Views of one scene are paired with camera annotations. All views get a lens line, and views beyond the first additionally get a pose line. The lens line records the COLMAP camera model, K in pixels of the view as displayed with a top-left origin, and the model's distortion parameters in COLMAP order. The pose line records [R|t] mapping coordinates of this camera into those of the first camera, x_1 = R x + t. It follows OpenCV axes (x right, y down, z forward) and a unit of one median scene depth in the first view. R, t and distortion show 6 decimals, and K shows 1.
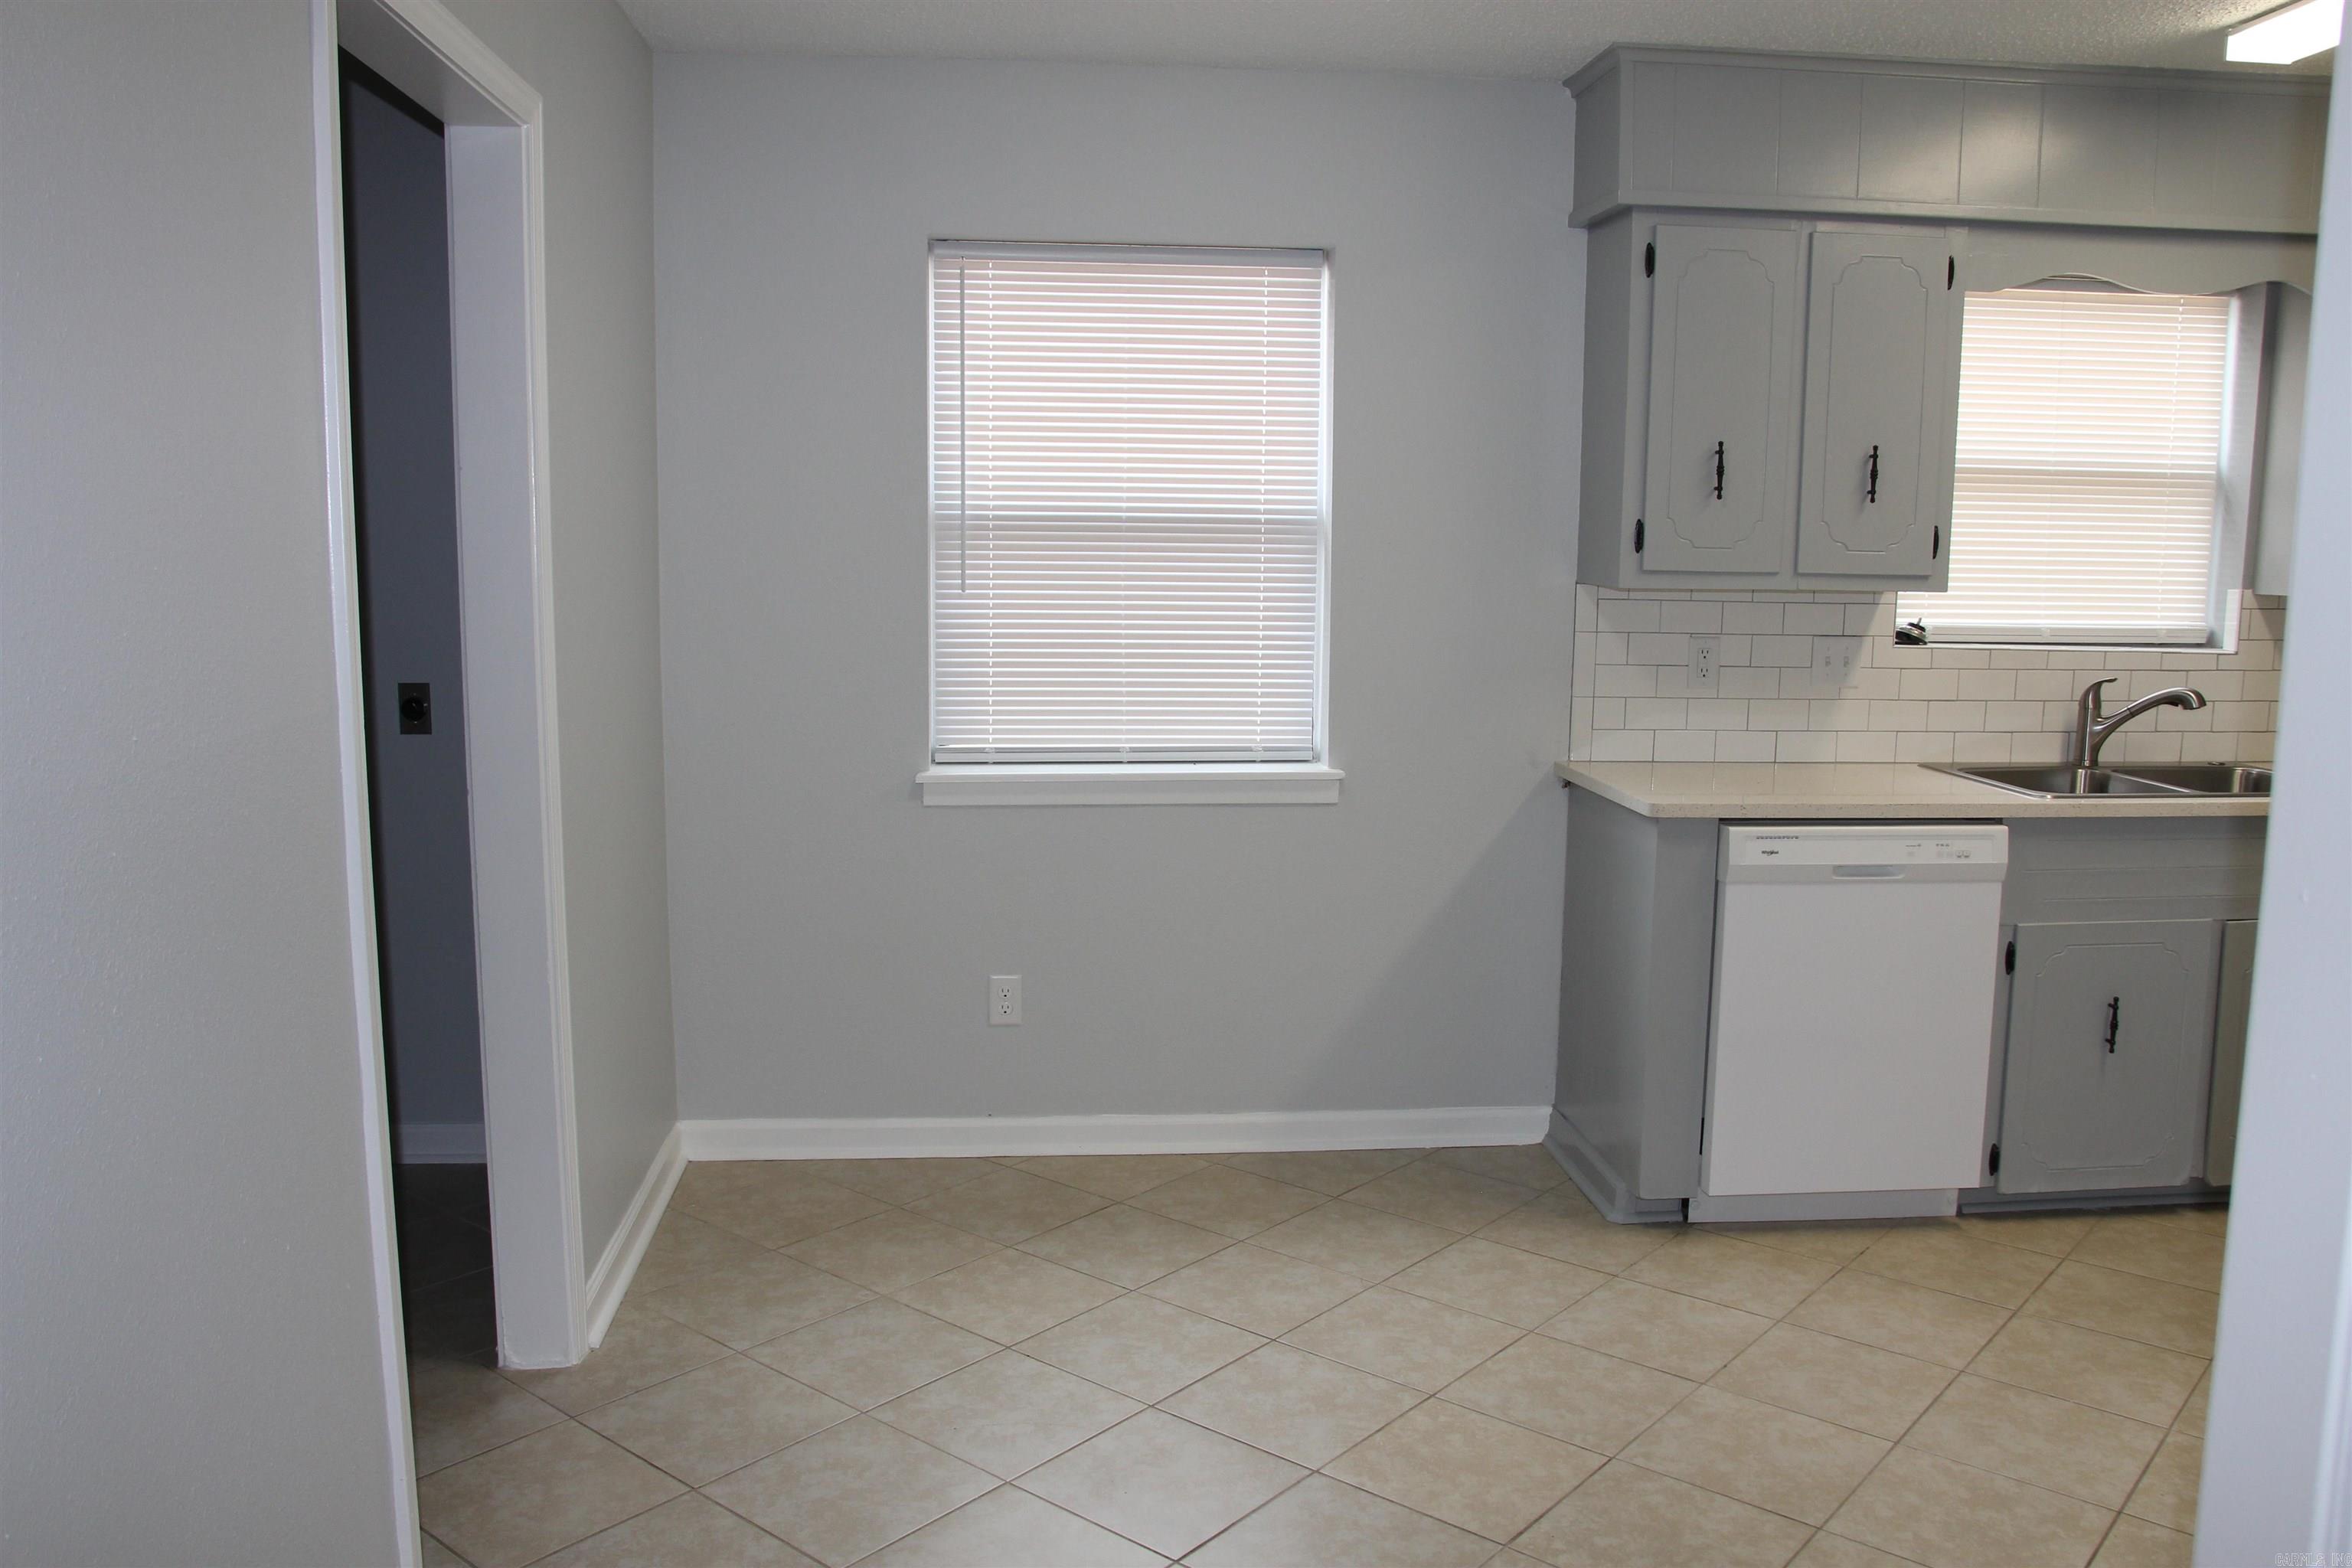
lens RADIAL K [[1844.4, 0, 1176.0], [0, 1844.4, 784.0], [0, 0, 1]] dist [-0.130699, 0.115239]
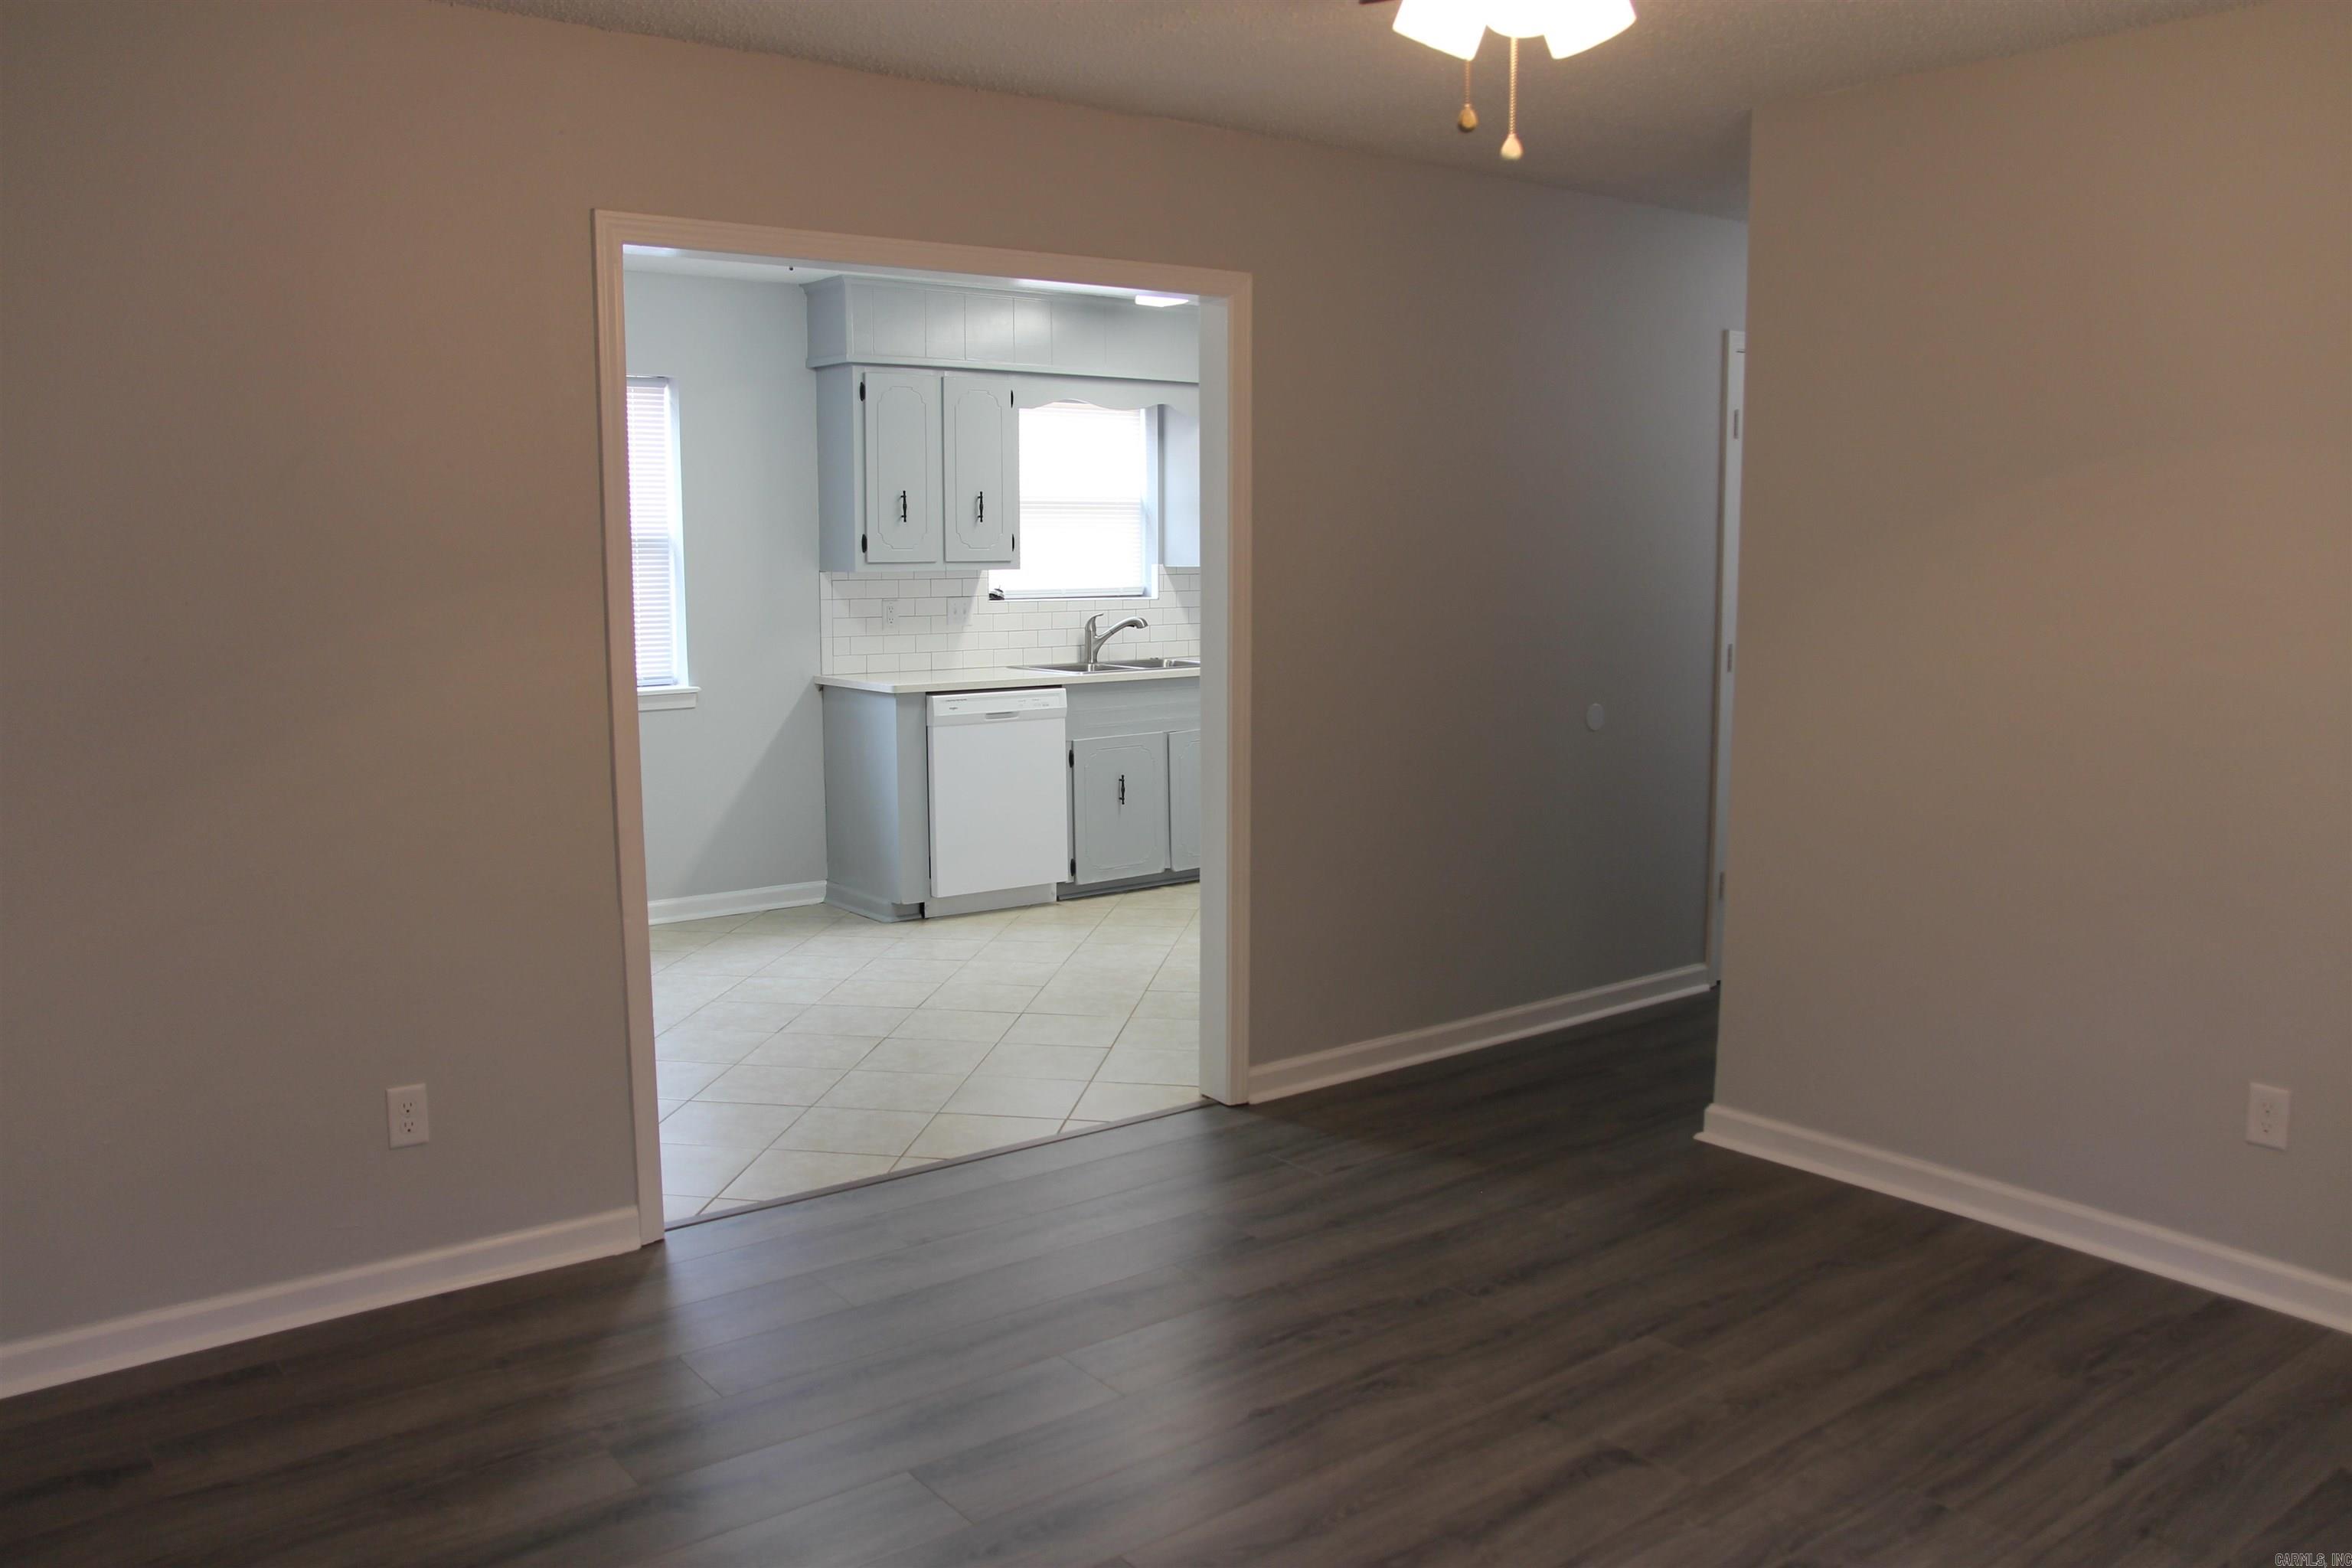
lens RADIAL K [[1844.4, 0, 1176.0], [0, 1844.4, 784.0], [0, 0, 1]] dist [-0.130699, 0.115239]
pose [[0.842975, -0.082639, 0.531567, -0.463629], [0.086644, 0.996086, 0.017452, 0.094915], [-0.530929, 0.031346, 0.846837, -0.682493]]
